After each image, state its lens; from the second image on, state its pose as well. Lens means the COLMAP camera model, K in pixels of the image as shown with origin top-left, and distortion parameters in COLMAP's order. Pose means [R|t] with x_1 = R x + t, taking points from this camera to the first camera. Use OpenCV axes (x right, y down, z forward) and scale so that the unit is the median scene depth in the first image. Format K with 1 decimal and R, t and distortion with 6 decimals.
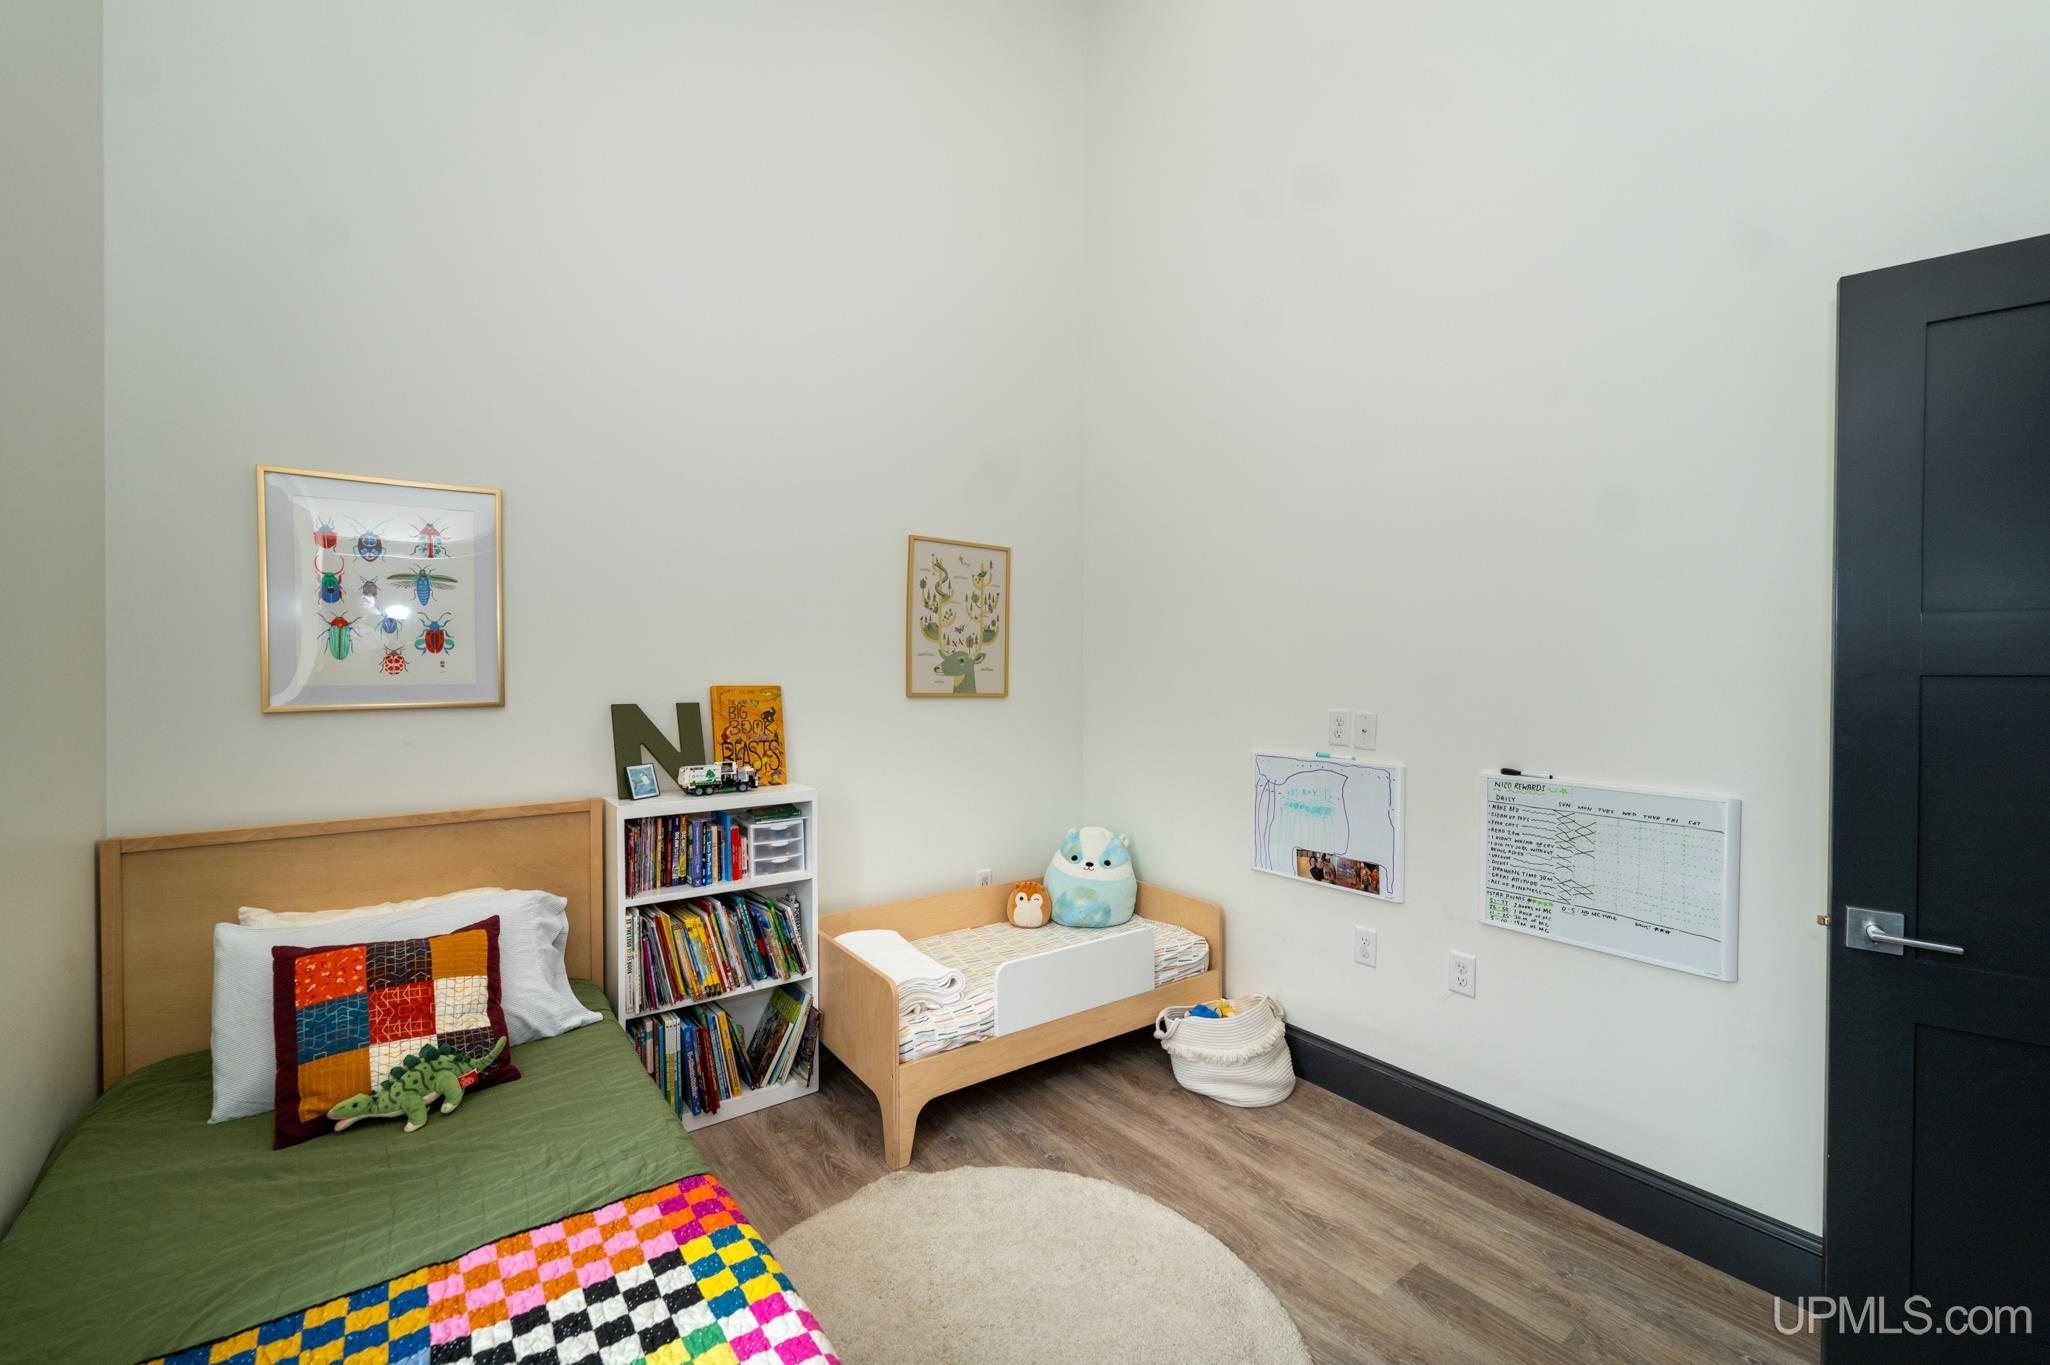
lens RADIAL K [[827.6, 0, 1022.3], [0, 827.6, 680.9], [0, 0, 1]] dist [0.000269, -0.000203]
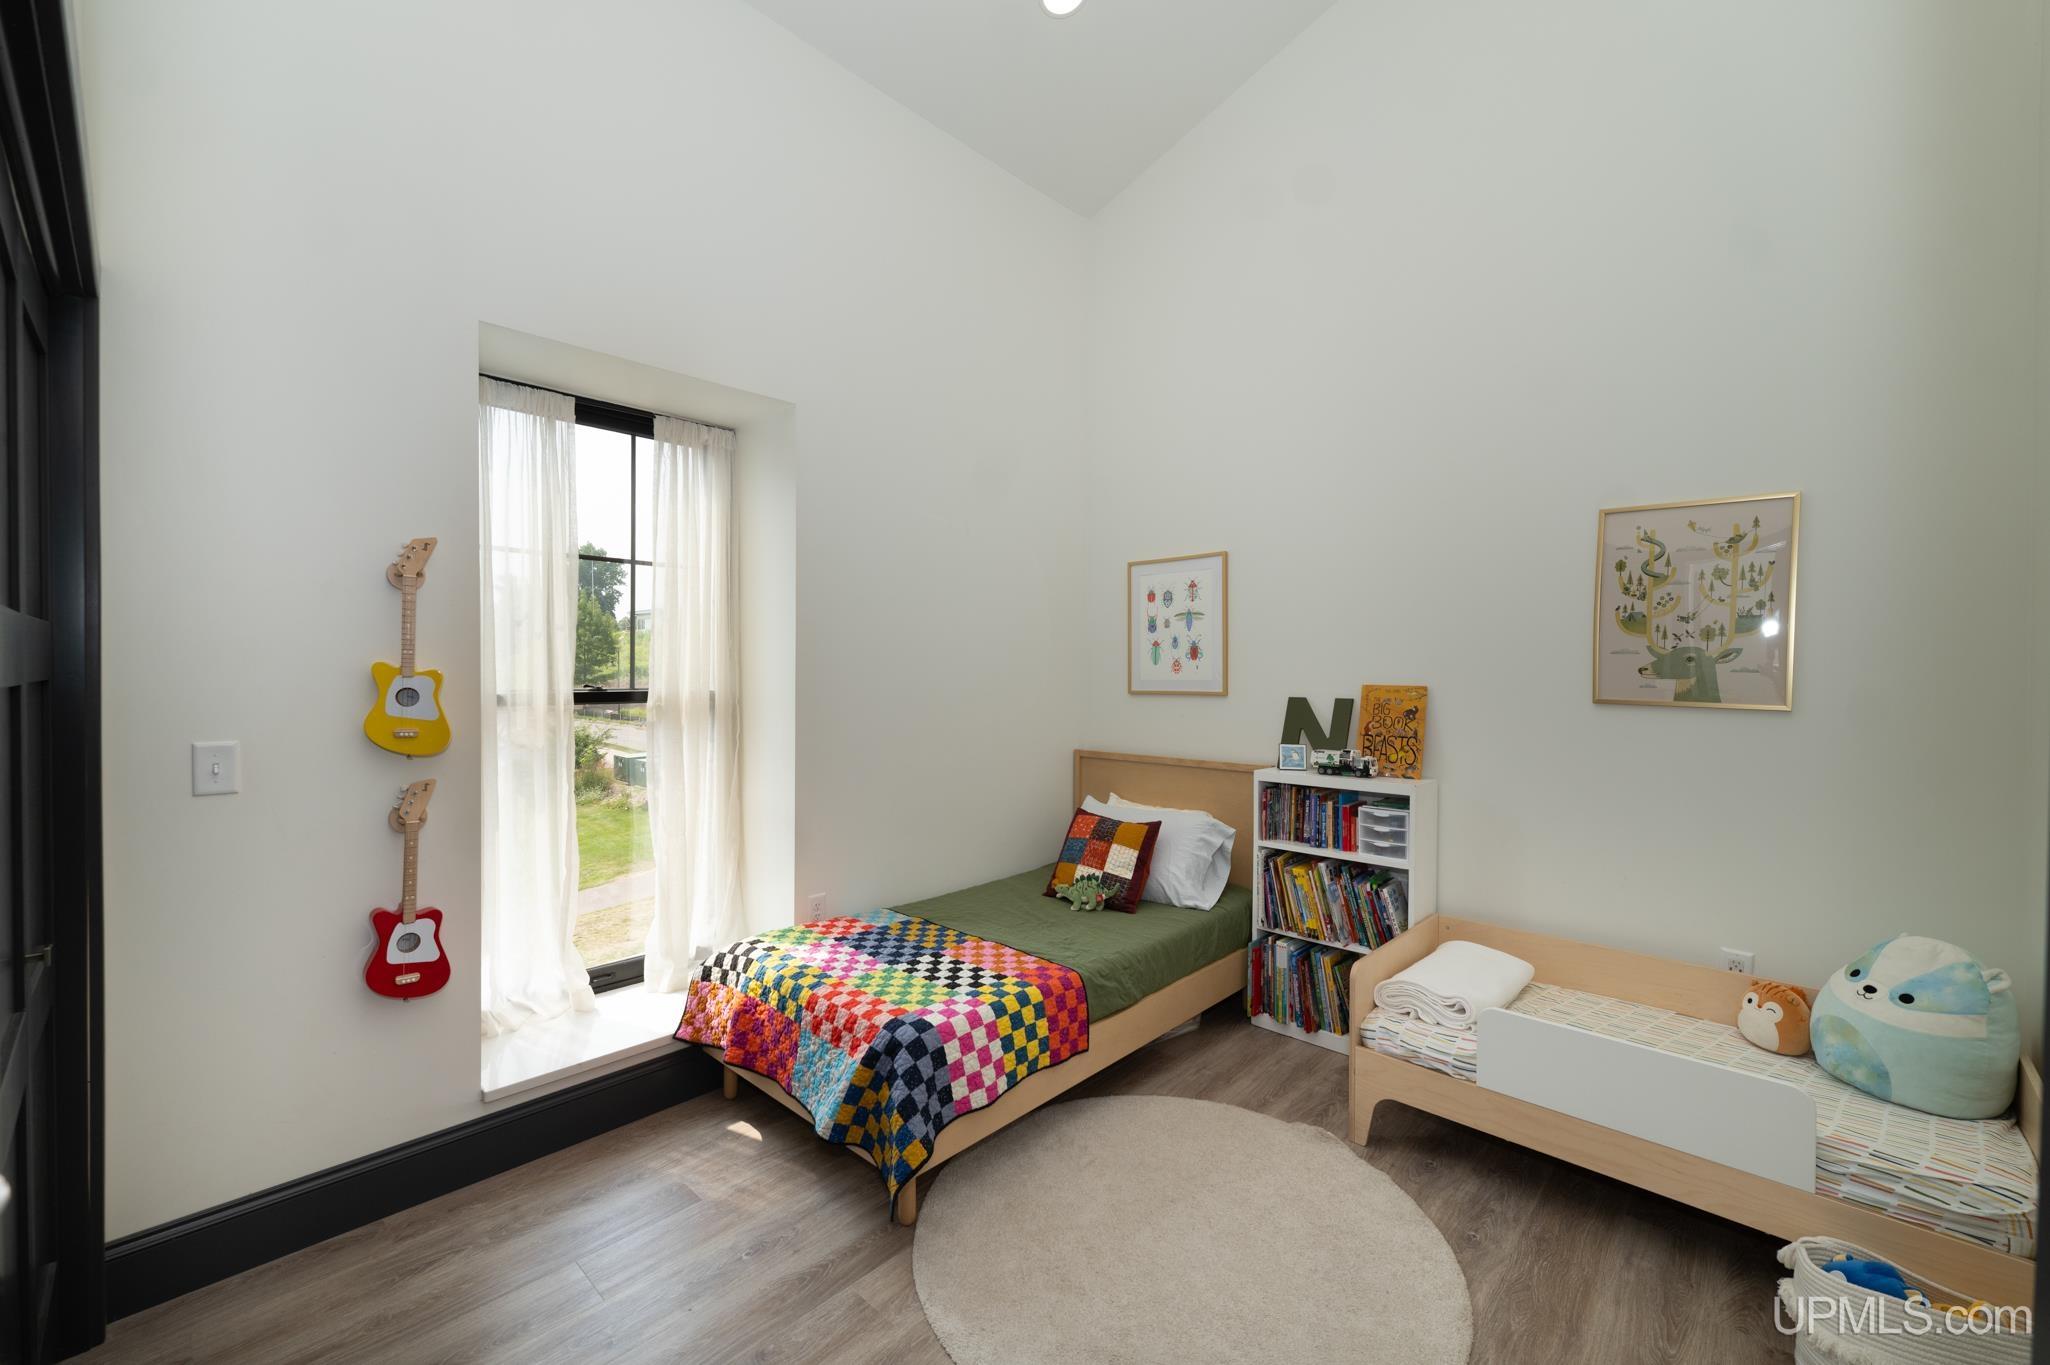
lens RADIAL K [[827.6, 0, 1022.3], [0, 827.6, 680.9], [0, 0, 1]] dist [0.000269, -0.000203]
pose [[0.179000, 0.011820, -0.983778, 0.704701], [-0.015649, 0.999836, 0.009166, -0.002646], [0.983725, 0.013754, 0.179155, 0.335153]]
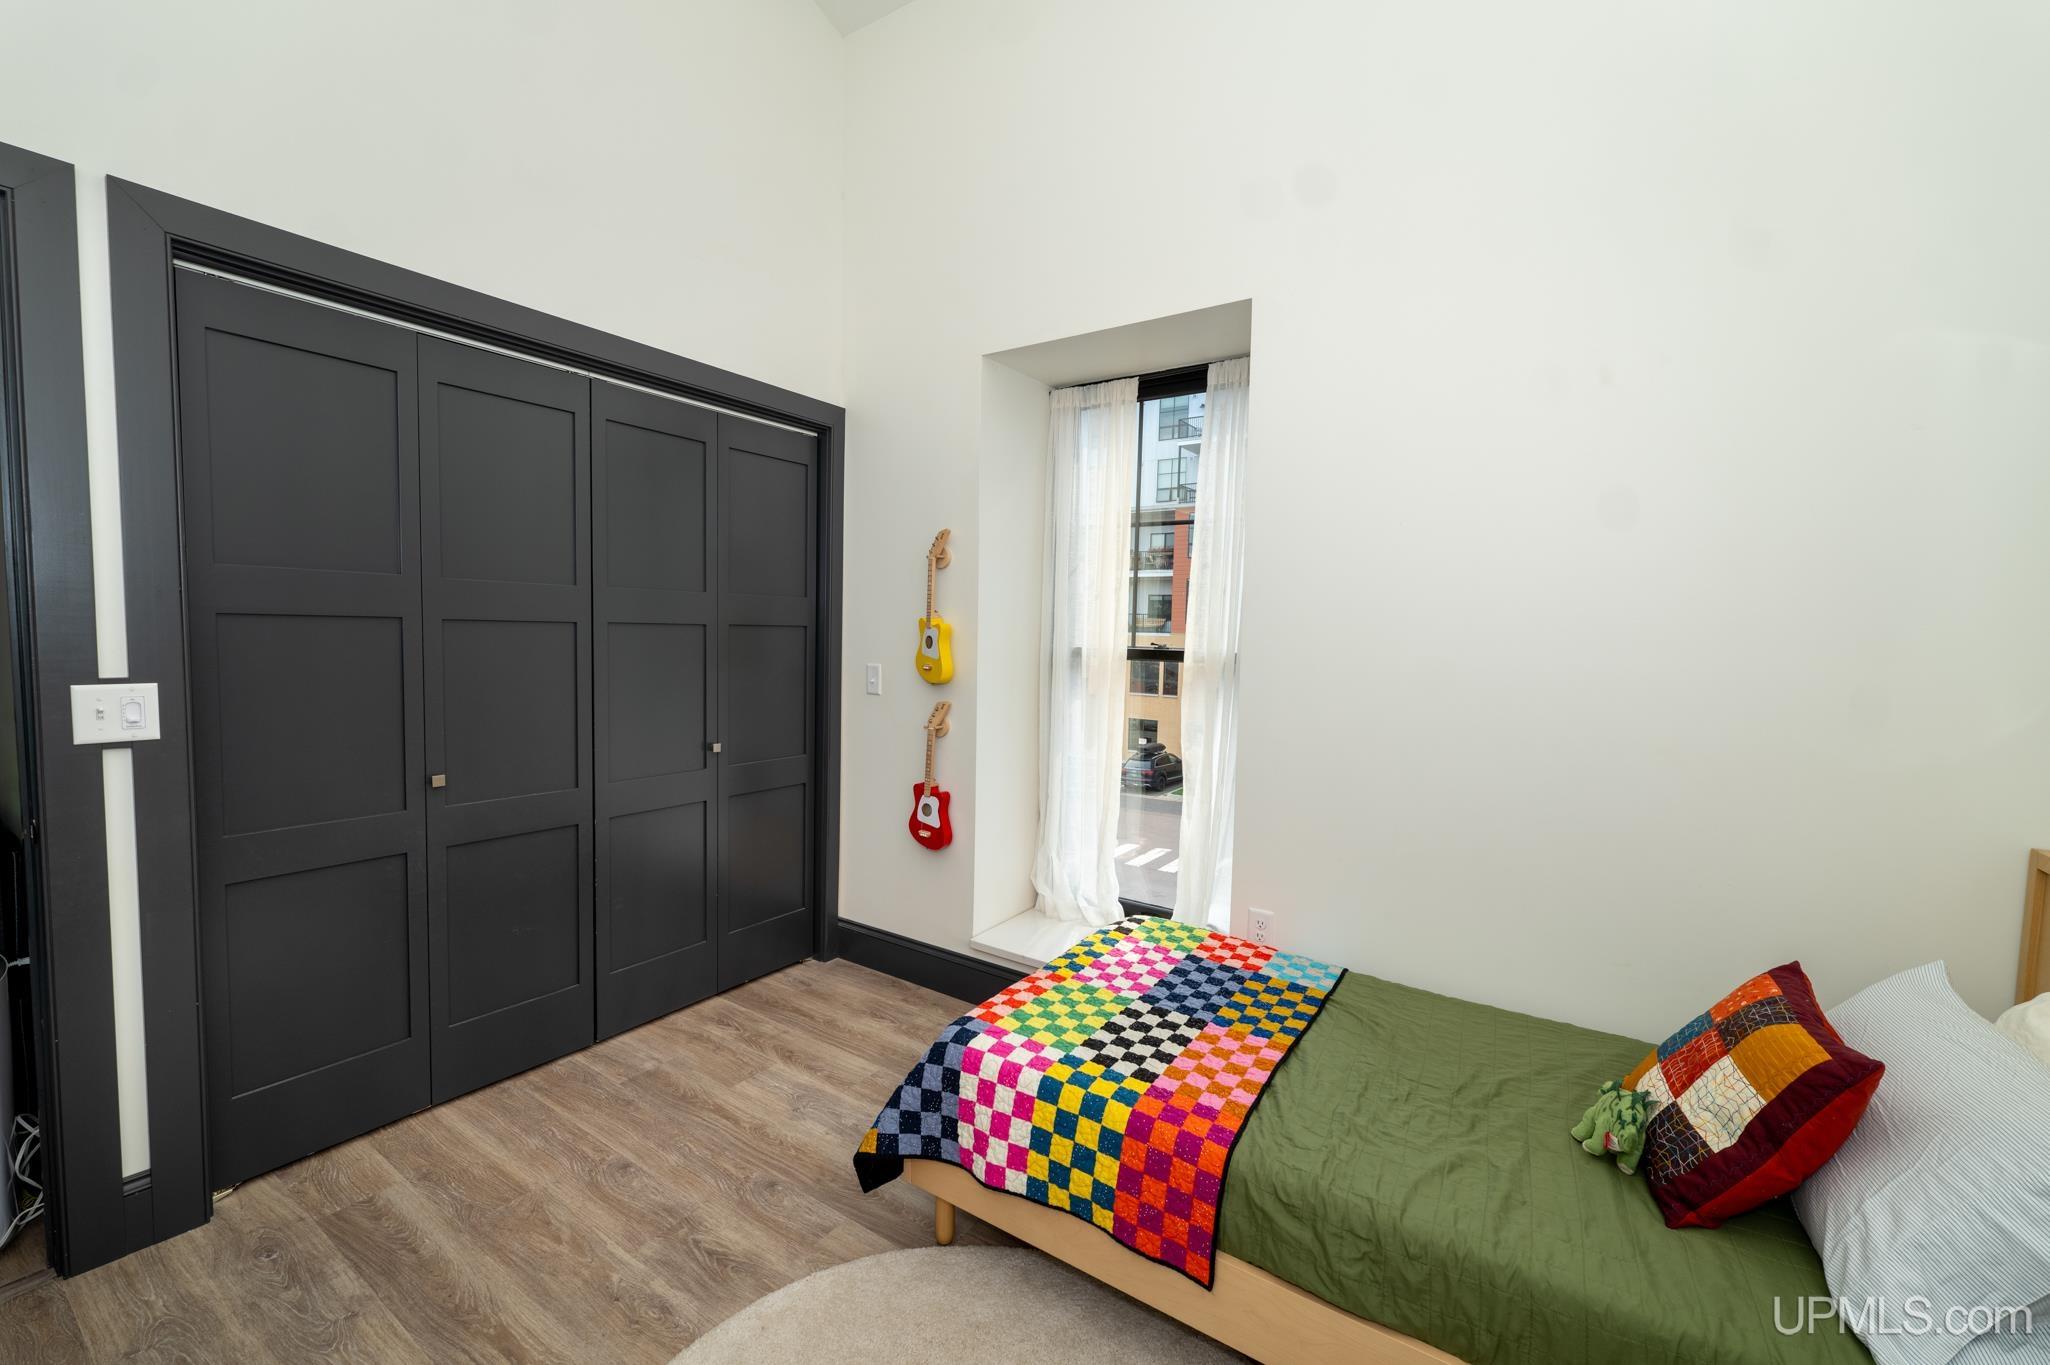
lens RADIAL K [[827.6, 0, 1022.3], [0, 827.6, 680.9], [0, 0, 1]] dist [0.000269, -0.000203]
pose [[-0.942555, -0.004608, -0.334018, 0.093689], [-0.030505, 0.996914, 0.072328, -0.004512], [0.332654, 0.078363, -0.939787, 1.015999]]
